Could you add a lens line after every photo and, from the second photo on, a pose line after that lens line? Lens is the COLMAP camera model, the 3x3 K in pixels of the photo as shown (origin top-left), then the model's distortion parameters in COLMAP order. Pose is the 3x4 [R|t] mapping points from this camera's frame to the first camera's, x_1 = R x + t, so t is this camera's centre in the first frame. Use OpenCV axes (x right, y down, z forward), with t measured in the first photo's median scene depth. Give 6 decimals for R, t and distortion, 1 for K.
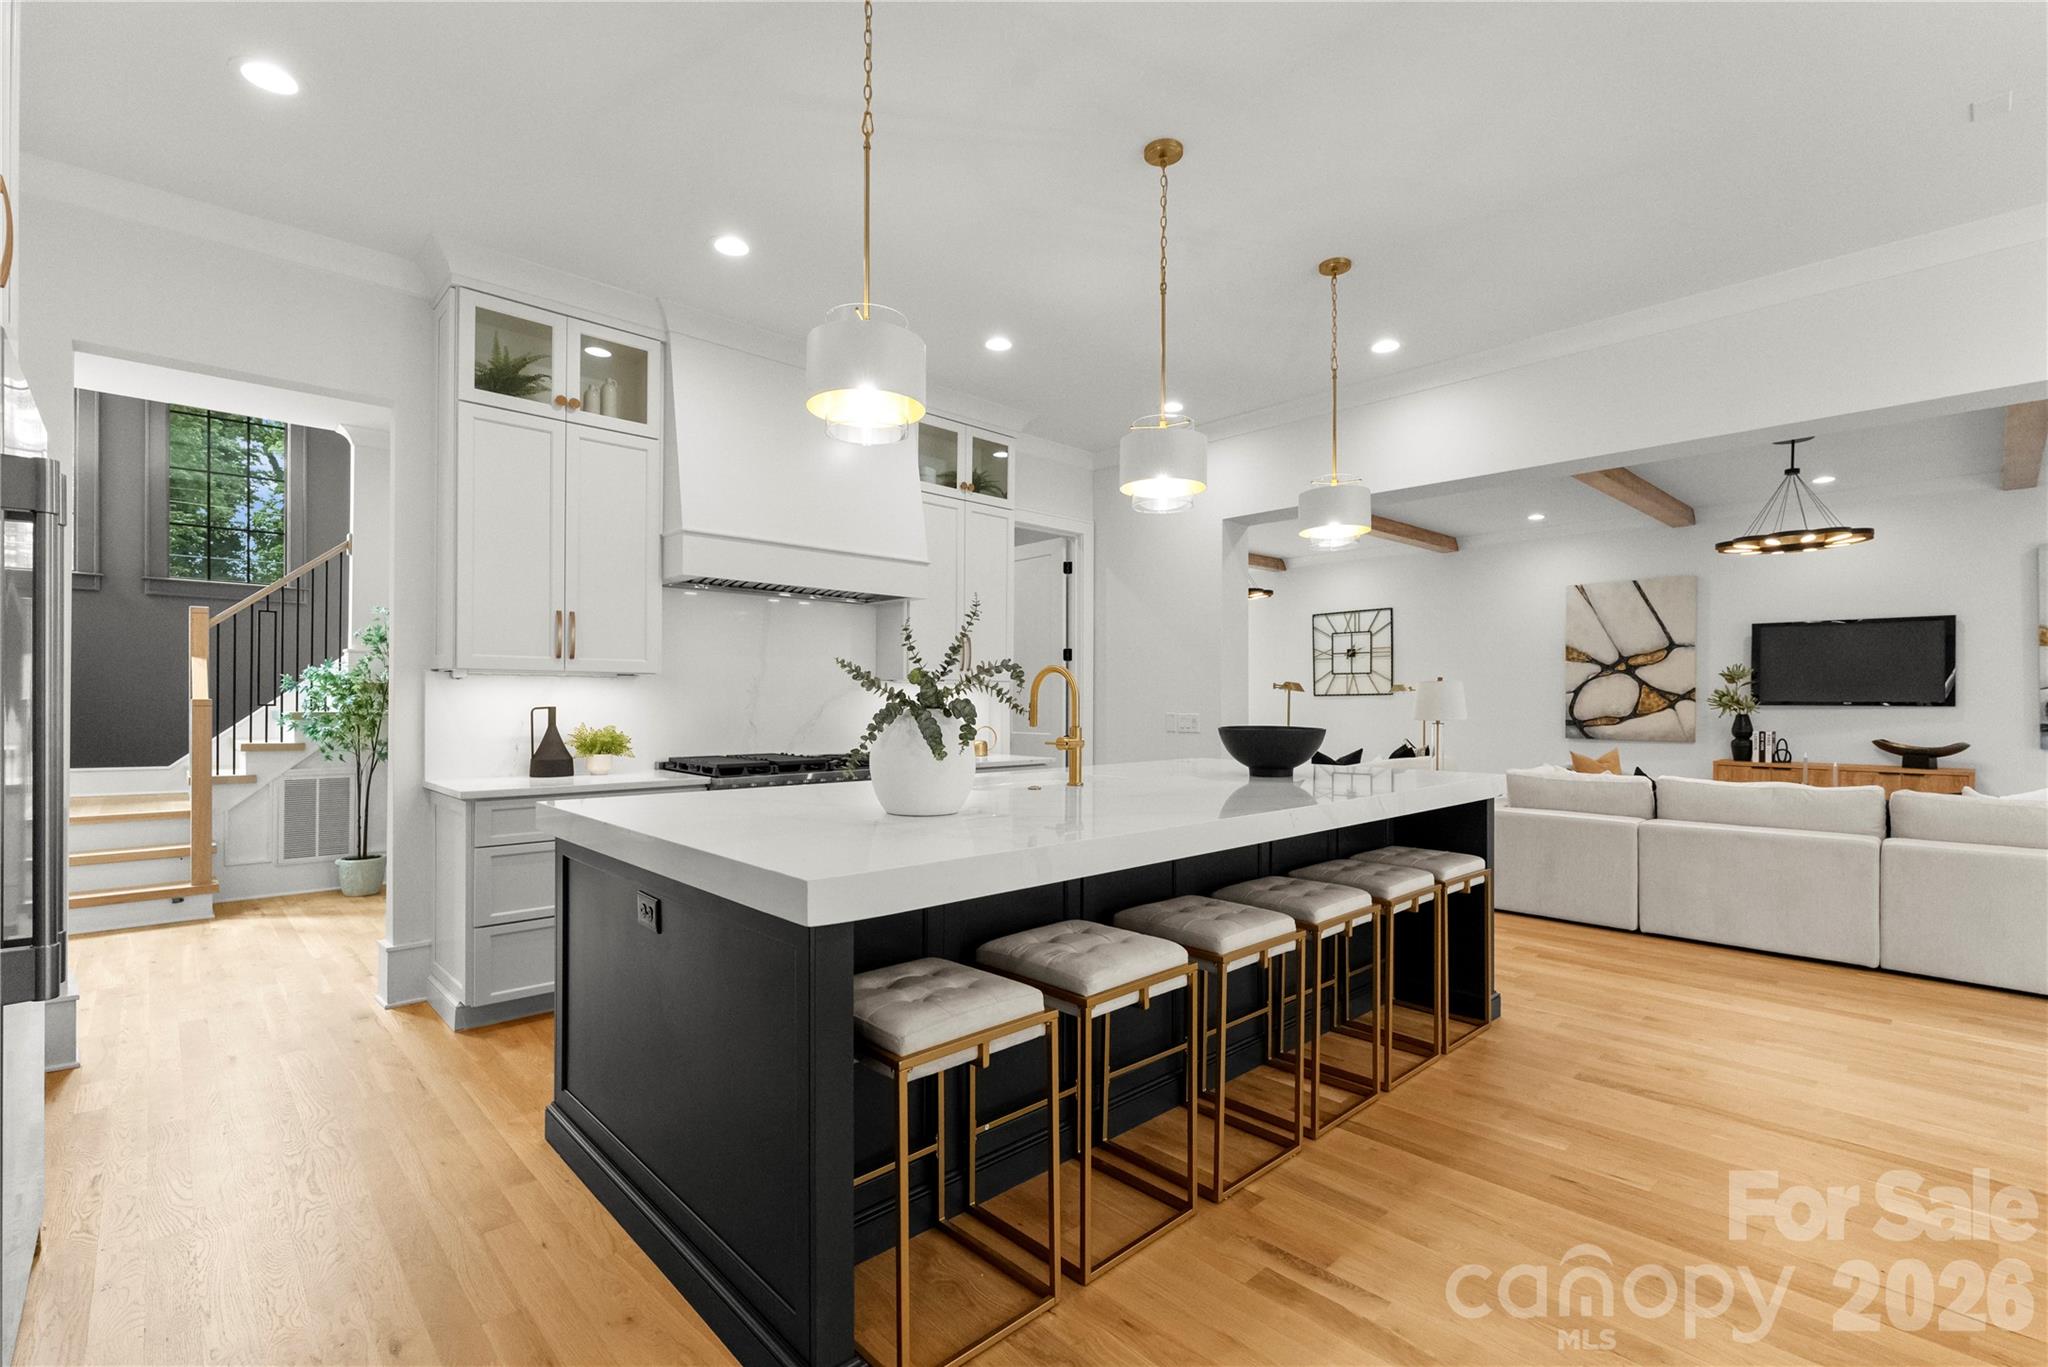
lens RADIAL K [[919.9, 0, 1024.3], [0, 919.9, 702.3], [0, 0, 1]] dist [-0.000524, 0.000284]
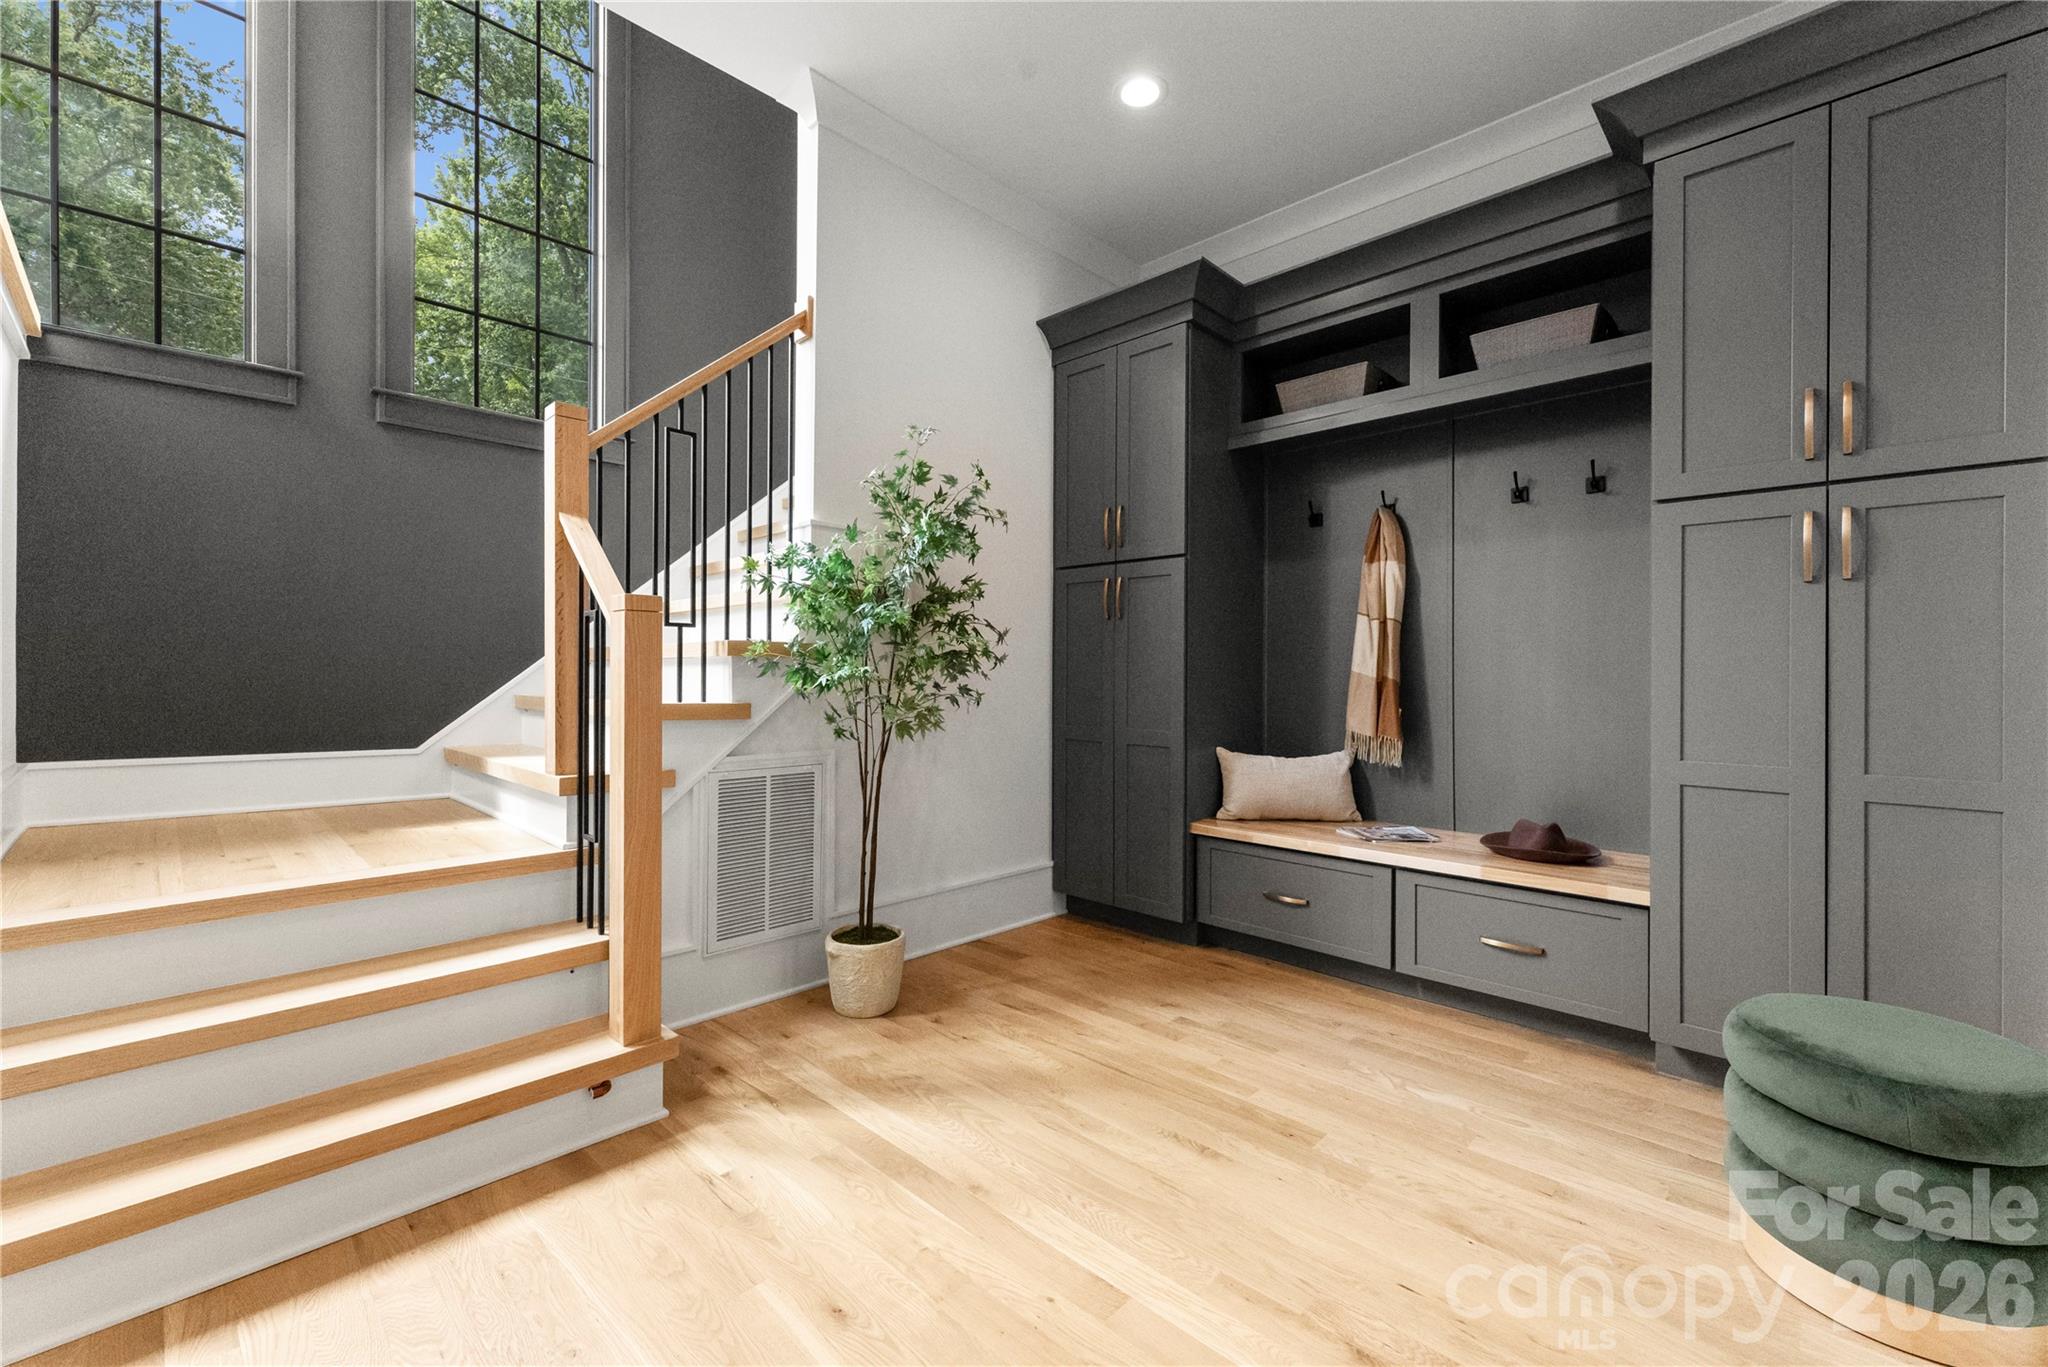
lens RADIAL K [[835.0, 0, 1028.0], [0, 835.0, 677.3], [0, 0, 1]] dist [-0.001173, -0.000289]
pose [[0.998833, 0.005606, 0.047978, -0.656923], [-0.005565, 0.999984, -0.000987, 0.030179], [-0.047983, 0.000719, 0.998848, 0.547021]]
